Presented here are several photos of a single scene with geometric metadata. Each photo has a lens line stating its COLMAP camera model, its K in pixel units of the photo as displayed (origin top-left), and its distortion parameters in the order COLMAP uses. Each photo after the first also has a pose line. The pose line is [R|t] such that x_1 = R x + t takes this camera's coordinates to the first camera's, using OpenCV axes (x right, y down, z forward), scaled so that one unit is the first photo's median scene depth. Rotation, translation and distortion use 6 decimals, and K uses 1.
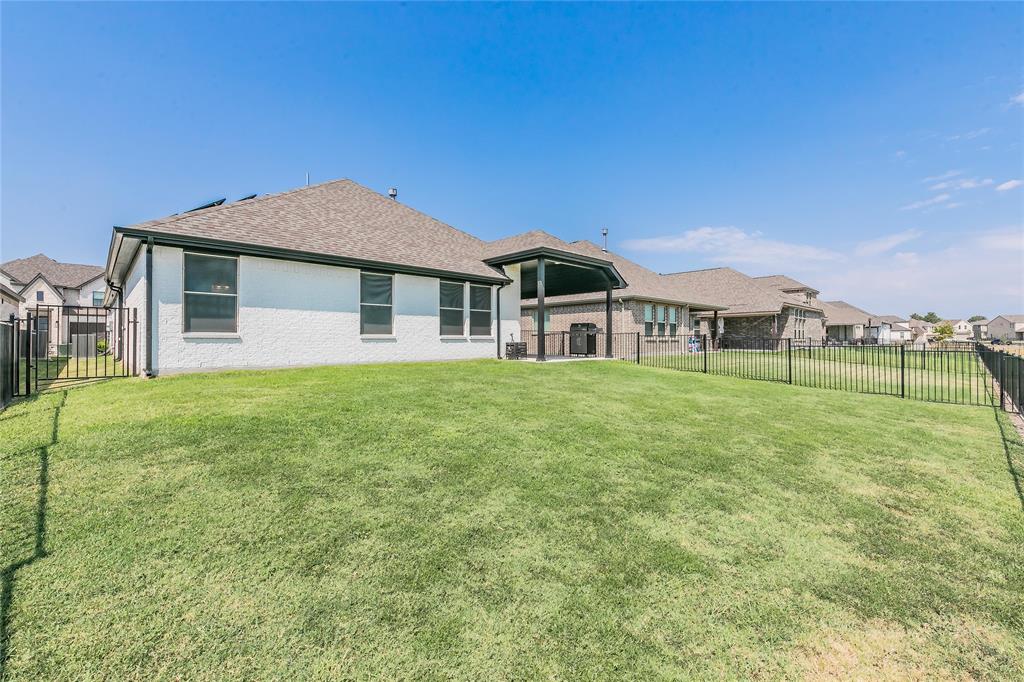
lens RADIAL K [[437.4, 0, 518.3], [0, 437.4, 341.5], [0, 0, 1]] dist [-0.001301, -0.000203]
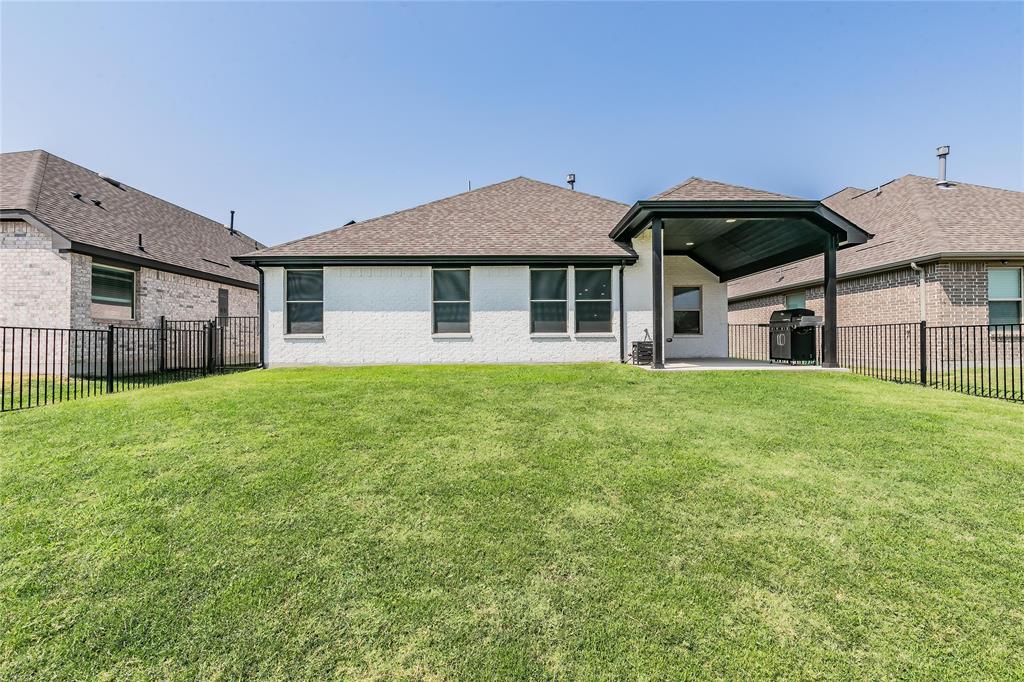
lens RADIAL K [[437.4, 0, 512.7], [0, 437.4, 338.7], [0, 0, 1]] dist [-0.001301, -0.000203]
pose [[0.720197, -0.005727, -0.693746, 0.358762], [0.003513, 0.999983, -0.004608, 0.000230], [0.693760, 0.000881, 0.720205, 0.346759]]
